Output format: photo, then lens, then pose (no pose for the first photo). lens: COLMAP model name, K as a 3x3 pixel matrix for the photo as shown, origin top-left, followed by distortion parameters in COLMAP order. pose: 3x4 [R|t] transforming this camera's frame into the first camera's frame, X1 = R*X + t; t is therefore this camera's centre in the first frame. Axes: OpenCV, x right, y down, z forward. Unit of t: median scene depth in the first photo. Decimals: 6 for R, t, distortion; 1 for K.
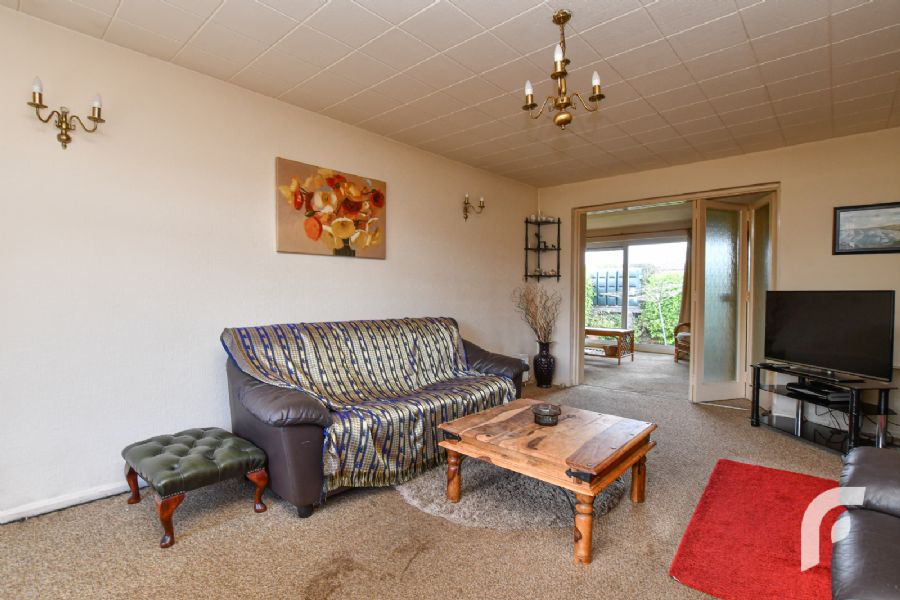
lens RADIAL K [[441.7, 0, 444.5], [0, 441.7, 302.0], [0, 0, 1]] dist [0.000095, -0.000096]
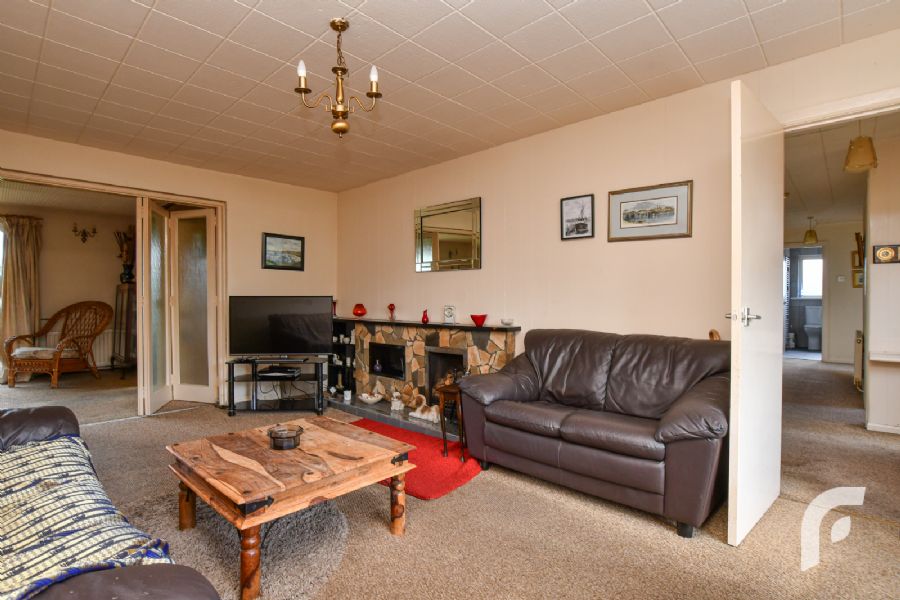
lens RADIAL K [[441.7, 0, 444.5], [0, 441.7, 302.0], [0, 0, 1]] dist [0.000095, -0.000096]
pose [[0.035981, -0.015139, 0.999238, -0.662733], [0.021826, 0.999659, 0.014360, -0.022472], [-0.999114, 0.021292, 0.036299, 0.662509]]
